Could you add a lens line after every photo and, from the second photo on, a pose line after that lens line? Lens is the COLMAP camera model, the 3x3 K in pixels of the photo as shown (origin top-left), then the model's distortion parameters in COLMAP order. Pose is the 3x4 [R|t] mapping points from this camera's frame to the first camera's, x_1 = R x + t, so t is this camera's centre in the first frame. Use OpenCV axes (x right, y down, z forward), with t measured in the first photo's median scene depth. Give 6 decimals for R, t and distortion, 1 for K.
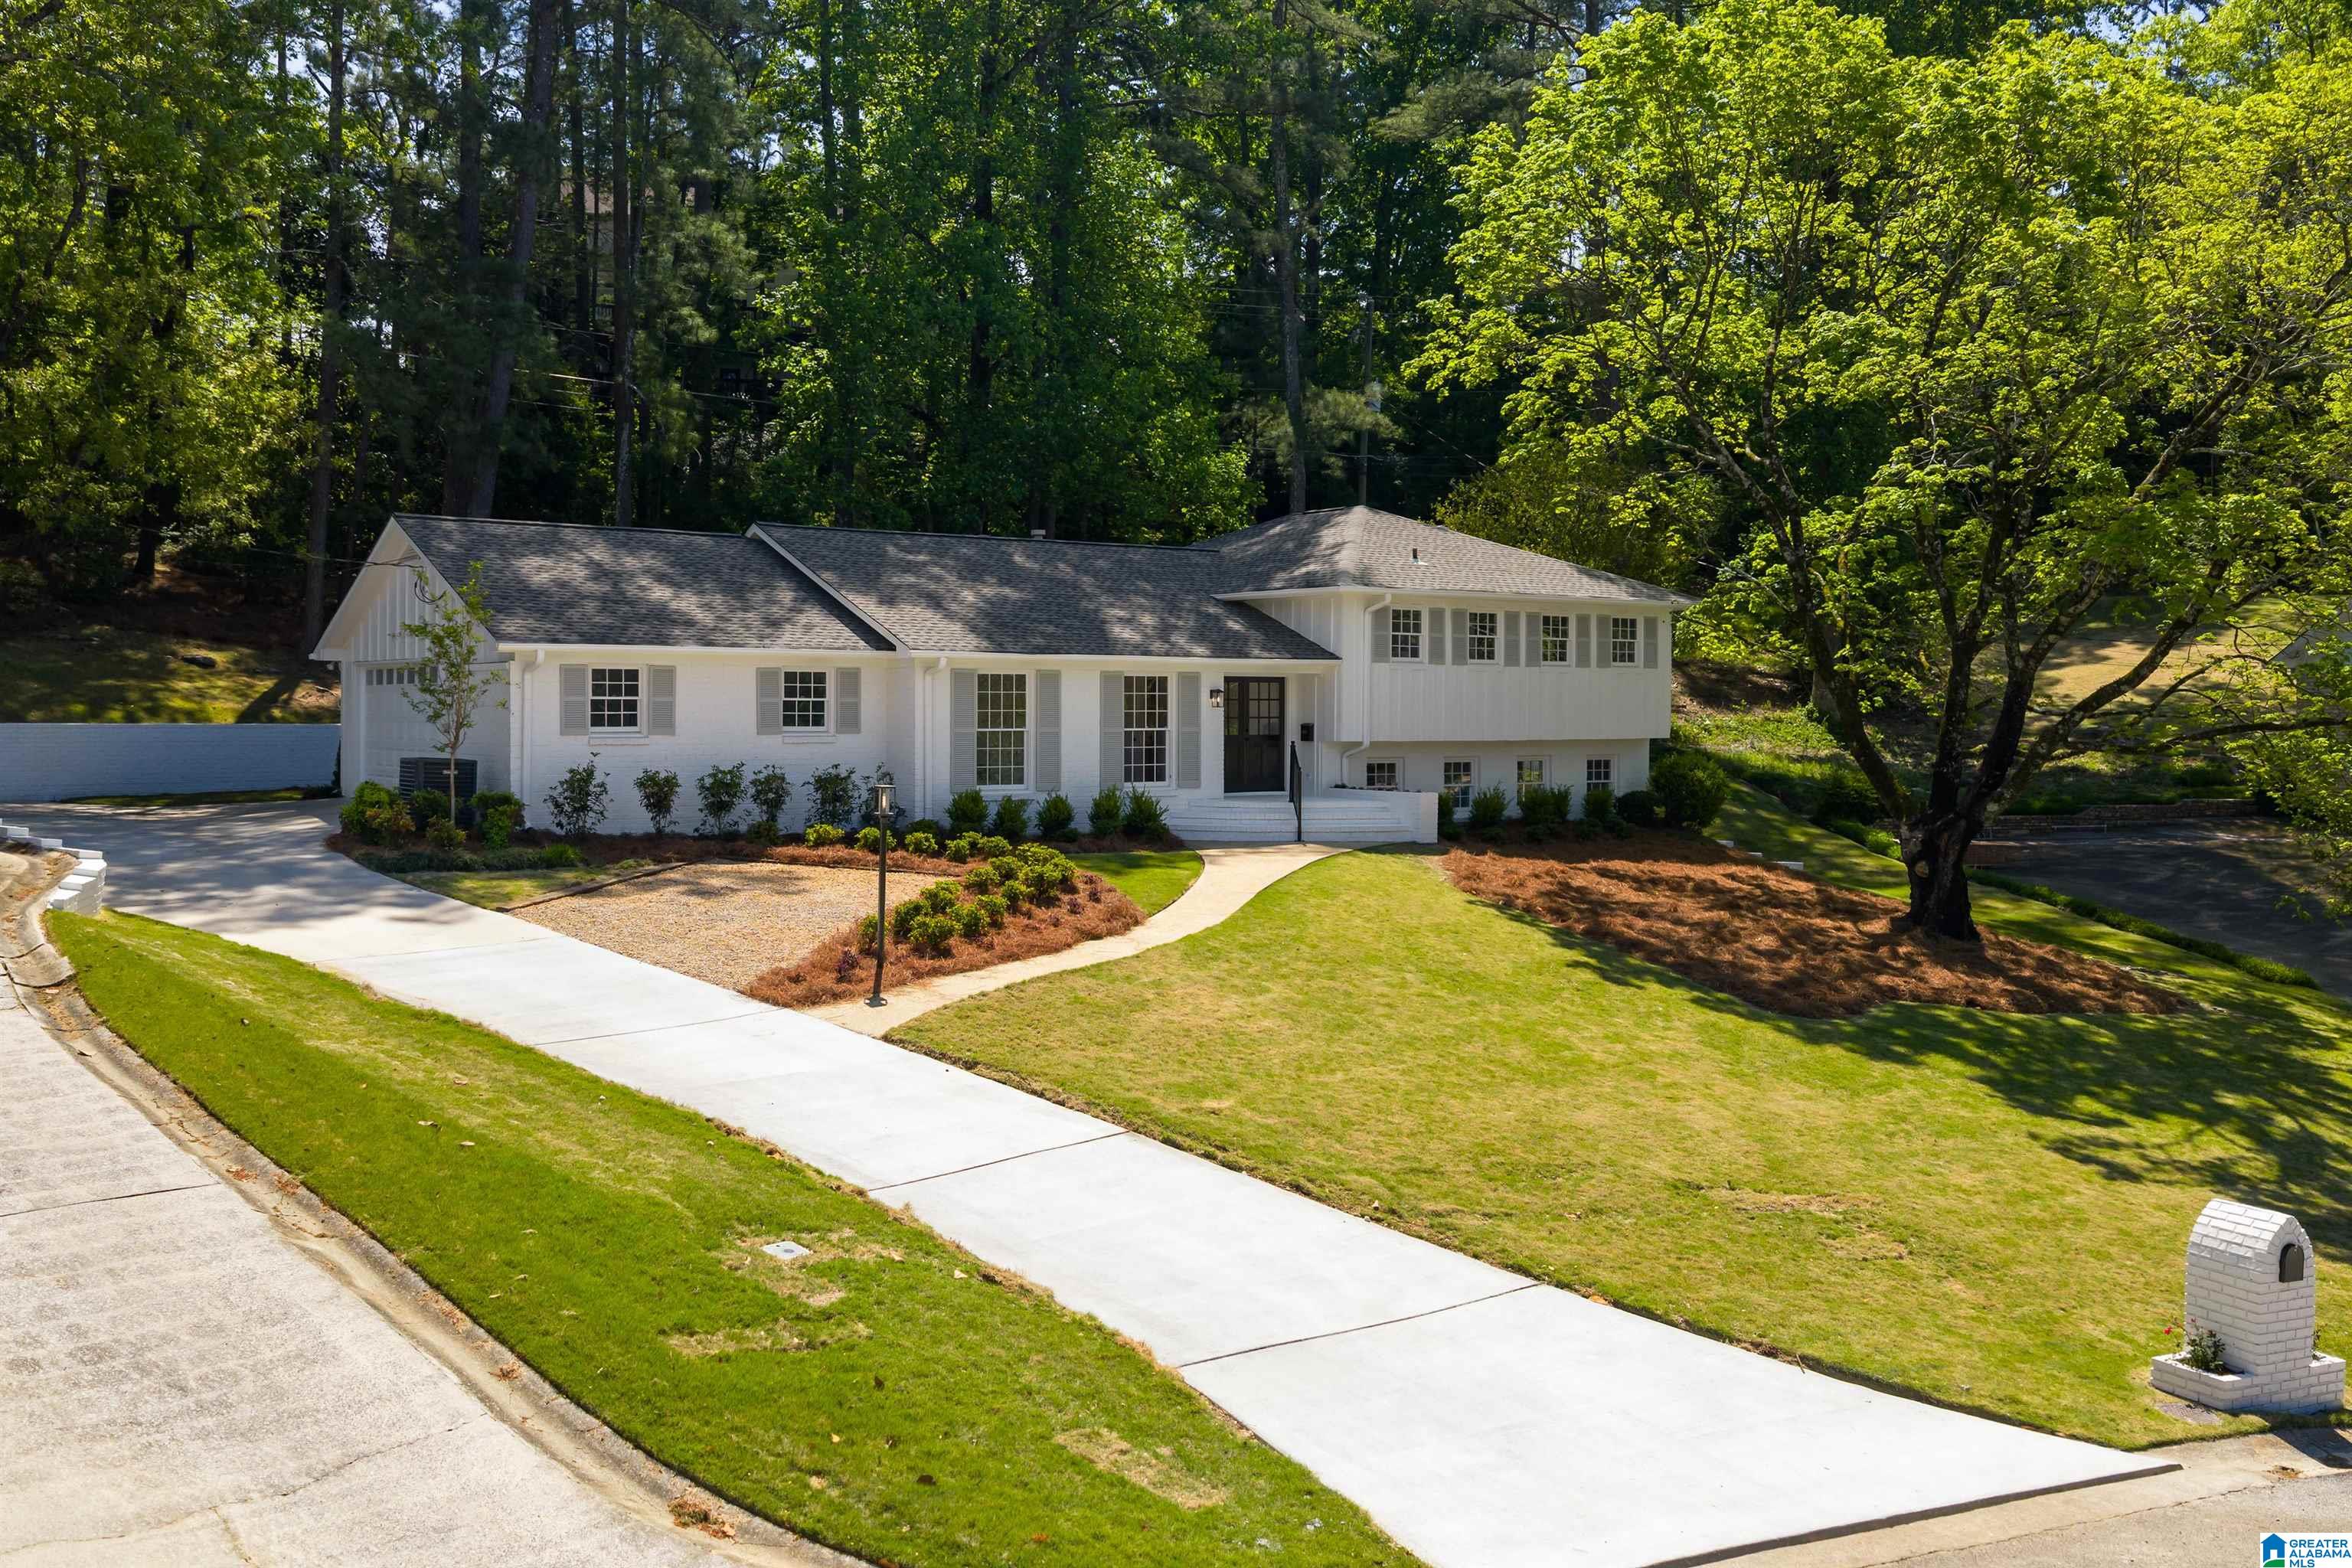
lens RADIAL K [[1884.0, 0, 1176.0], [0, 1884.0, 784.0], [0, 0, 1]] dist [-0.012918, 0.000872]
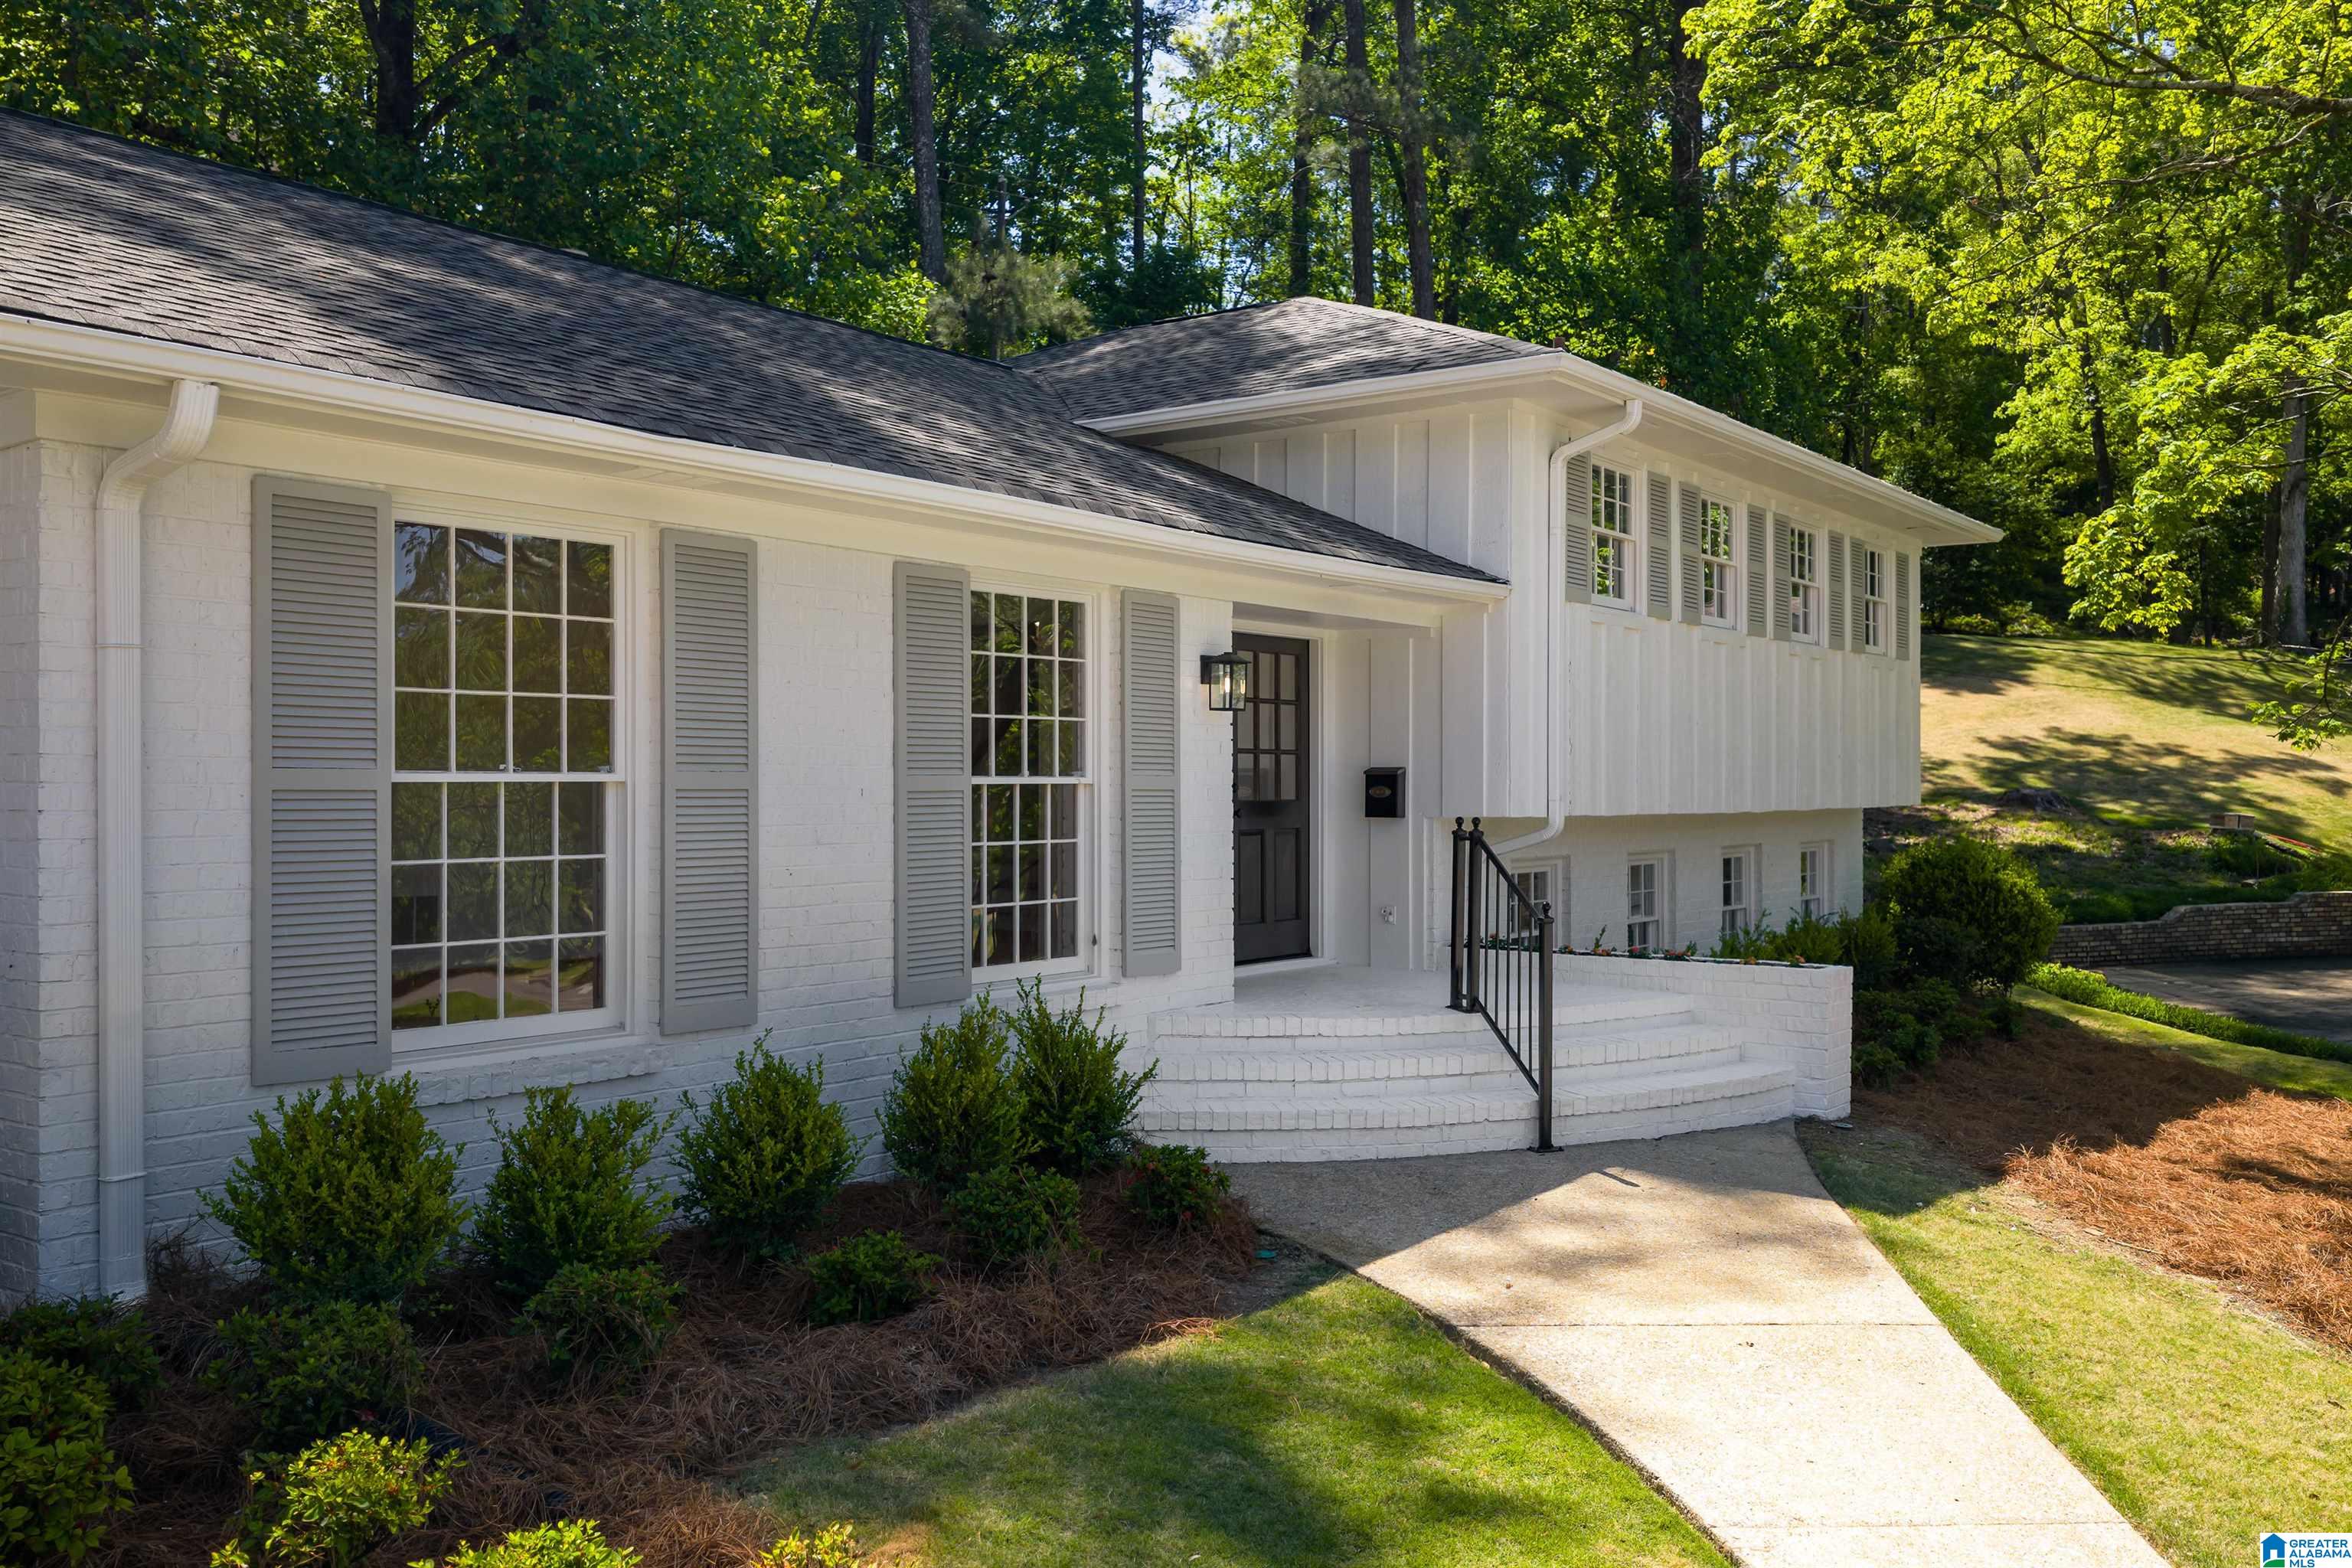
lens RADIAL K [[1827.3, 0, 1169.3], [0, 1827.3, 815.2], [0, 0, 1]] dist [0.002229, -0.000627]
pose [[0.957450, -0.003922, 0.288574, -0.078764], [0.009273, 0.999809, -0.017178, -0.019408], [-0.288451, 0.019123, 0.957304, 0.754185]]
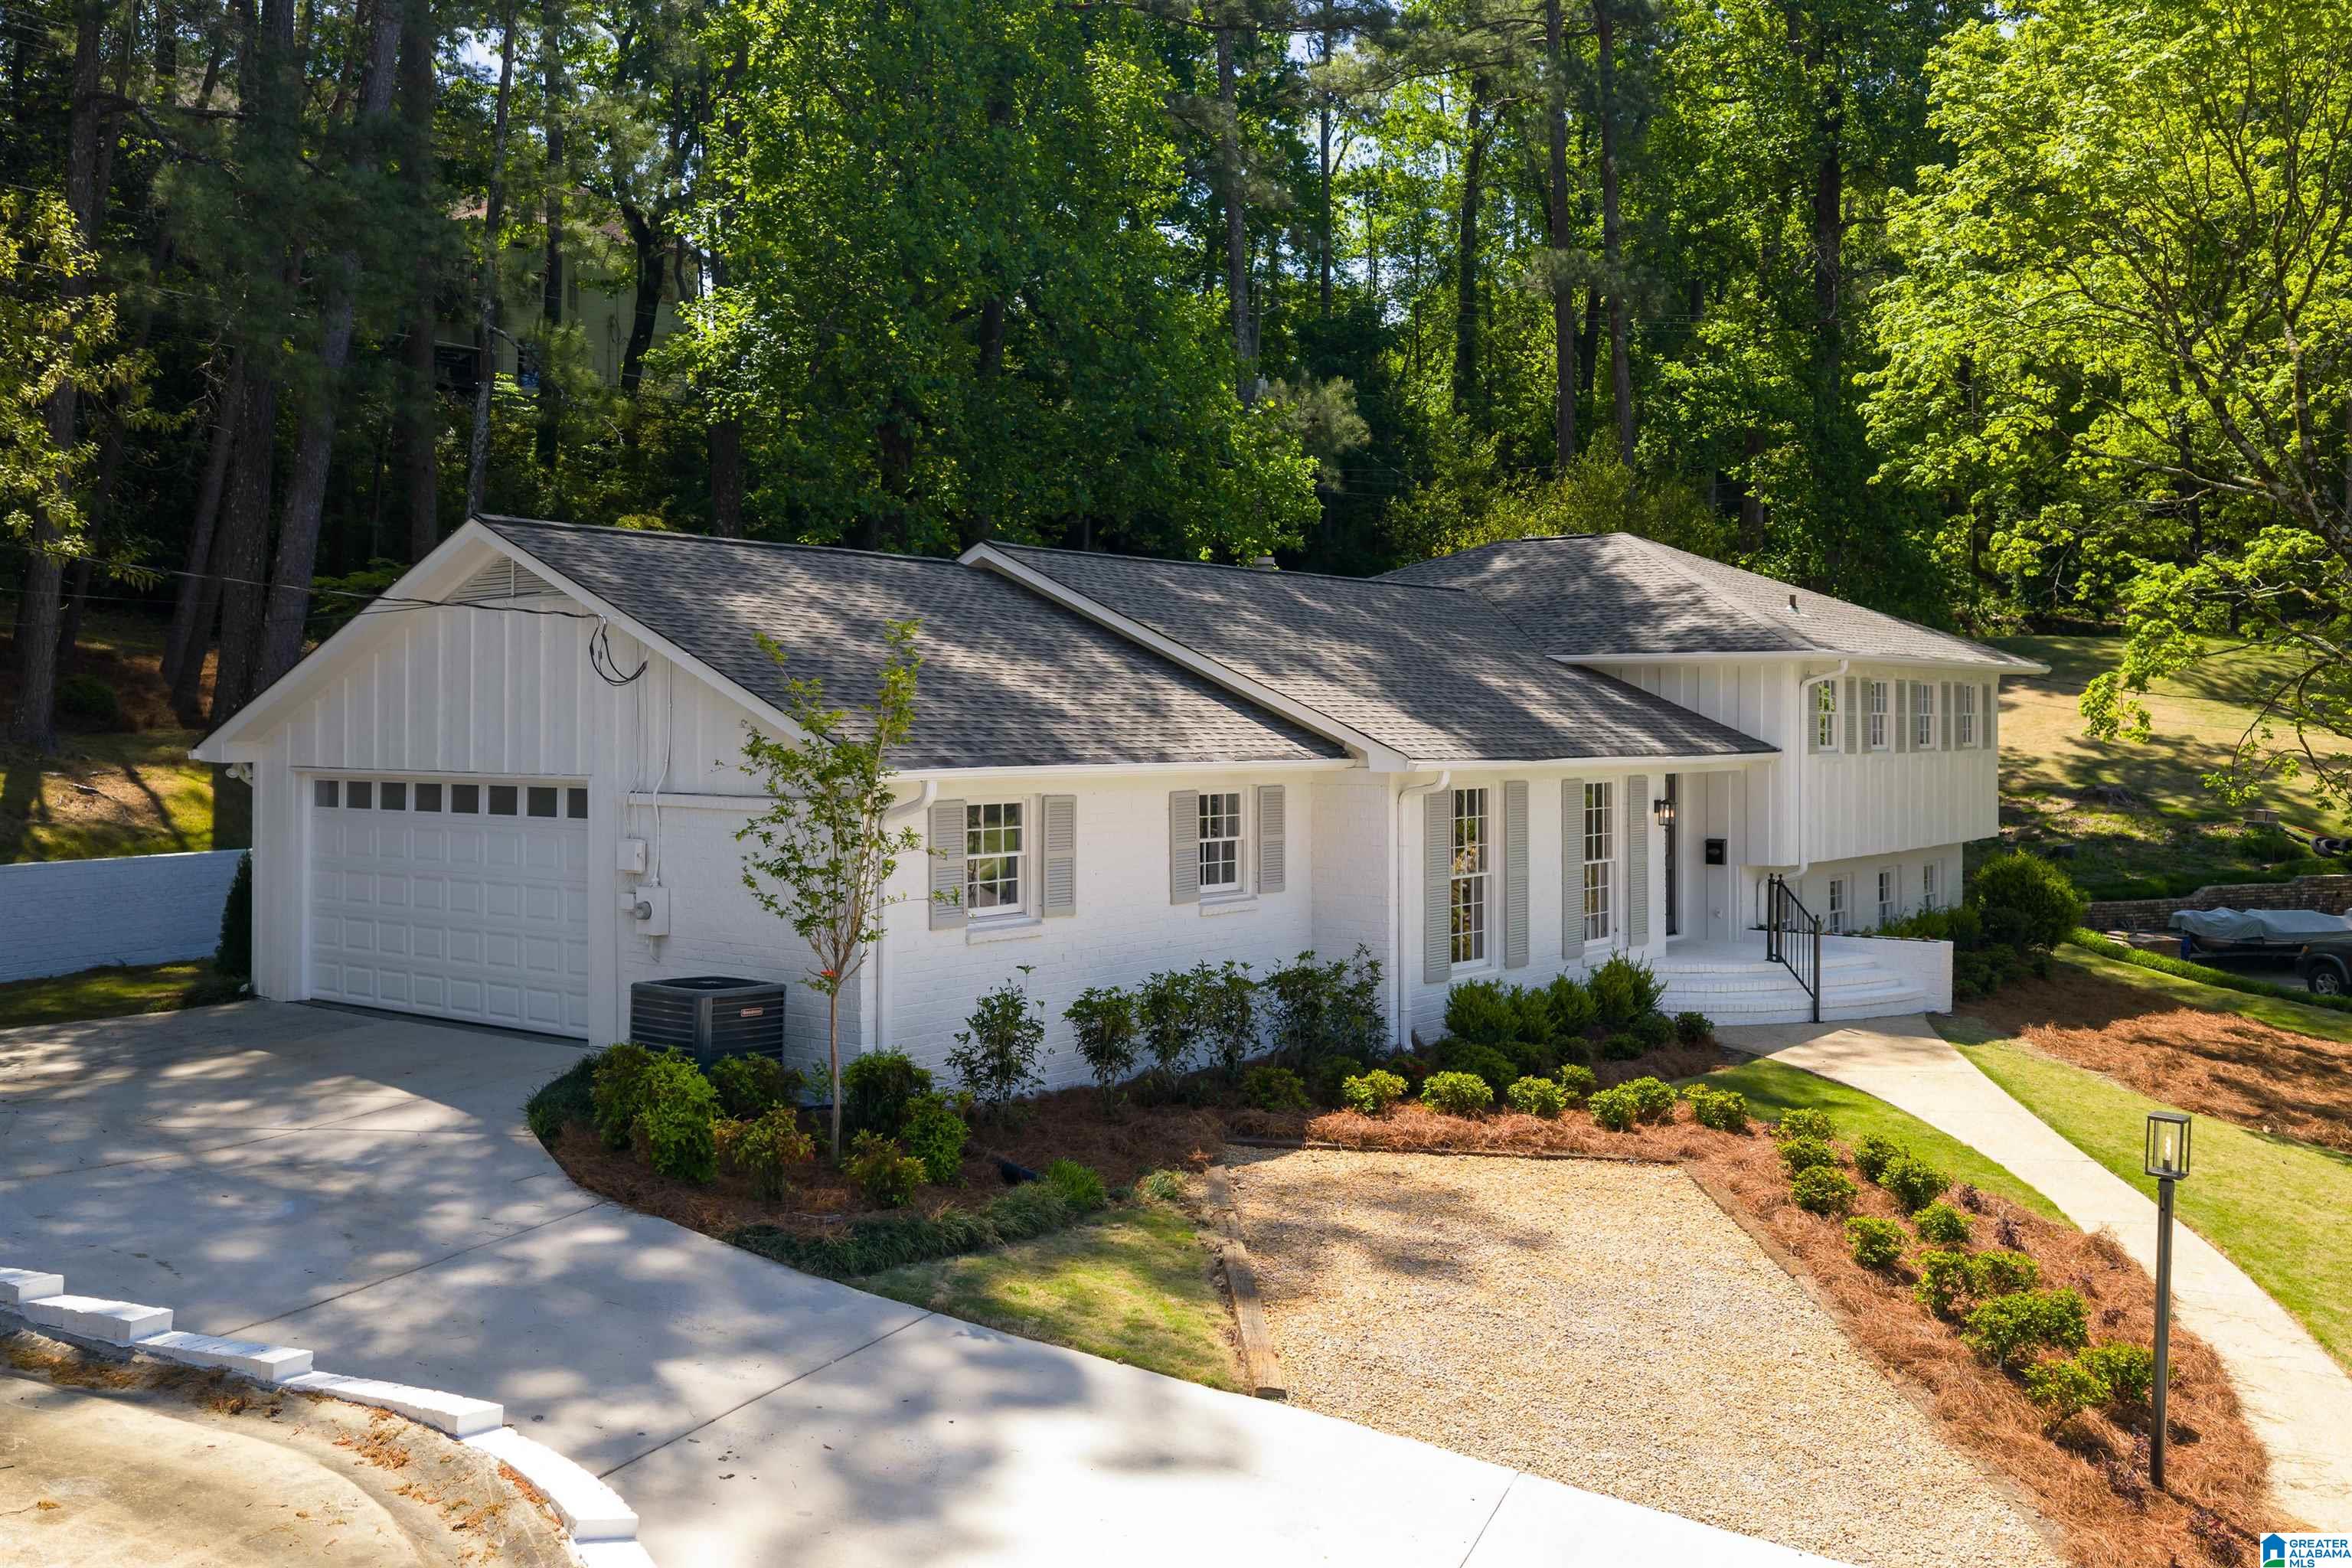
lens RADIAL K [[1884.0, 0, 1176.0], [0, 1884.0, 784.0], [0, 0, 1]] dist [-0.012918, 0.000872]
pose [[0.967904, -0.006982, 0.251222, -0.344695], [0.008897, 0.999939, -0.006486, -0.056291], [-0.251162, 0.008513, 0.967908, 0.397856]]
